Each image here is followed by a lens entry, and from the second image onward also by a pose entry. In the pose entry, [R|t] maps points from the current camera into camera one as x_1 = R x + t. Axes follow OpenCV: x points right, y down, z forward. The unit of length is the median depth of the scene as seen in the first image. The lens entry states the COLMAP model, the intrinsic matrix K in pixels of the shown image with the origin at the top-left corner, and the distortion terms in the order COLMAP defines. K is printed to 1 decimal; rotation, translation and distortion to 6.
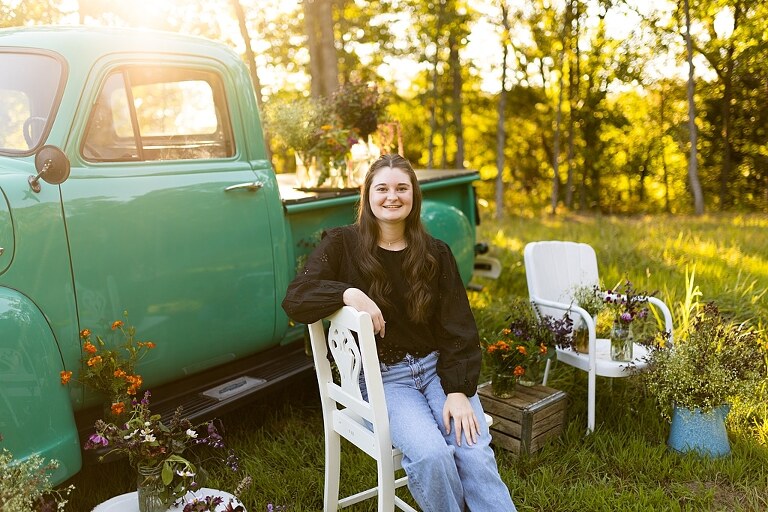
lens RADIAL K [[747.3, 0, 384.0], [0, 747.3, 256.0], [0, 0, 1]] dist [0.010510, 0.009701]
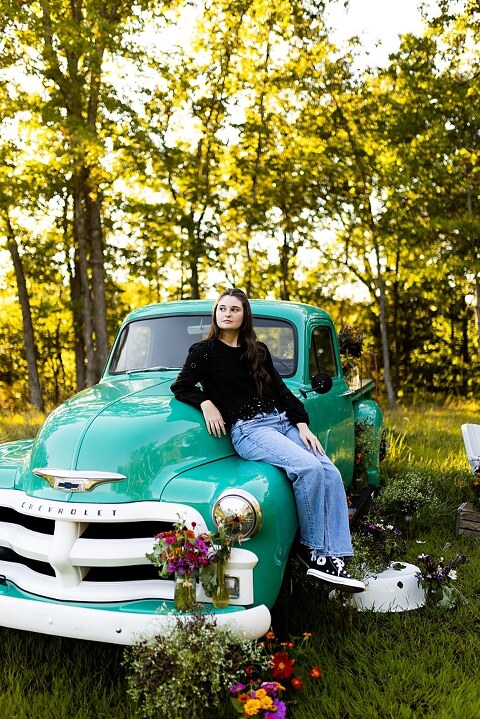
lens RADIAL K [[699.6, 0, 240.0], [0, 699.6, 359.5], [0, 0, 1]] dist [0.010510, 0.009701]
pose [[0.961347, 0.012895, 0.275036, -0.662611], [0.021799, 0.992203, -0.122713, 0.017128], [-0.274474, 0.123965, 0.953570, -0.365667]]
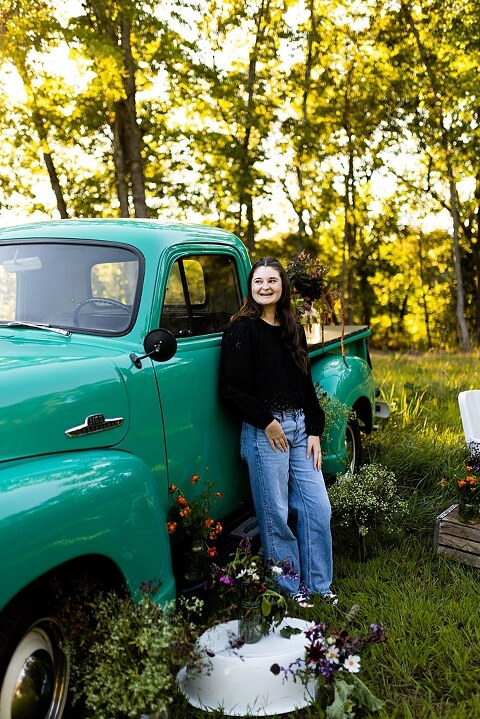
lens RADIAL K [[690.3, 0, 240.0], [0, 690.3, 359.5], [0, 0, 1]] dist [-0.004238, 0.002862]
pose [[0.990943, -0.019249, 0.132898, -0.273864], [0.024404, 0.999007, -0.037273, -0.033600], [-0.132048, 0.040178, 0.990429, -0.050171]]
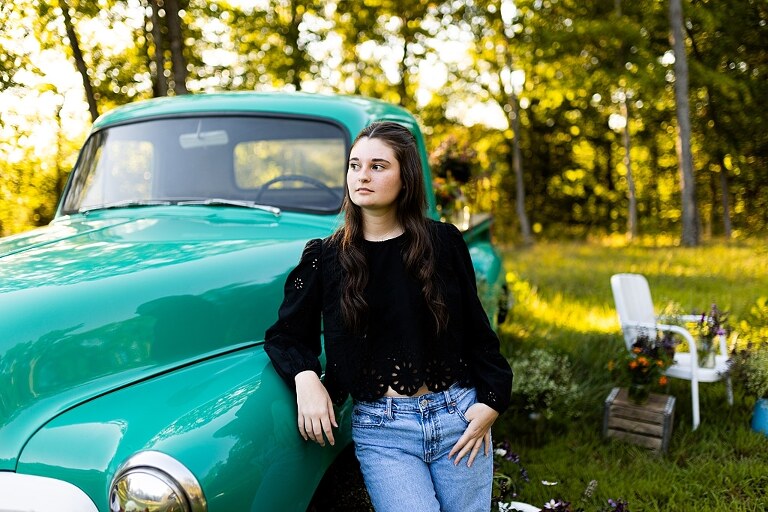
lens RADIAL K [[744.7, 0, 384.0], [0, 744.7, 256.0], [0, 0, 1]] dist [0.005824, 0.013544]
pose [[0.955731, -0.026667, 0.293030, -0.458881], [0.039691, 0.998467, -0.038588, -0.017742], [-0.291552, 0.048510, 0.955324, -0.038453]]
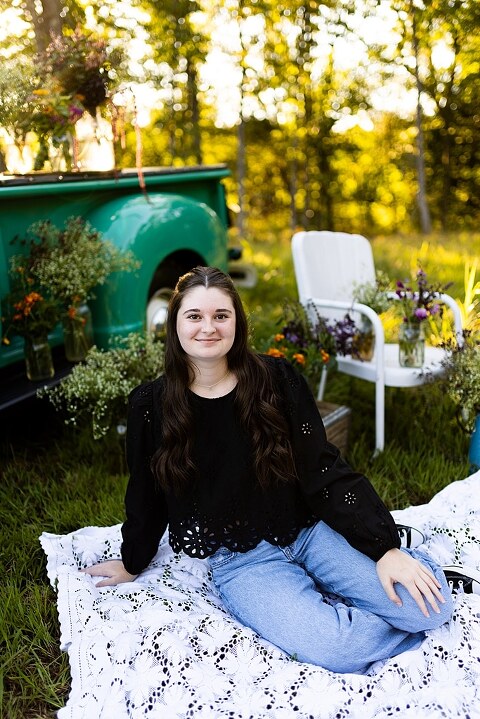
lens RADIAL K [[690.3, 0, 240.0], [0, 690.3, 359.5], [0, 0, 1]] dist [-0.004238, 0.002862]
pose [[0.987521, -0.046877, 0.150346, 0.007896], [0.030882, 0.993779, 0.107006, 0.034510], [-0.154427, -0.101028, 0.982825, 0.216979]]
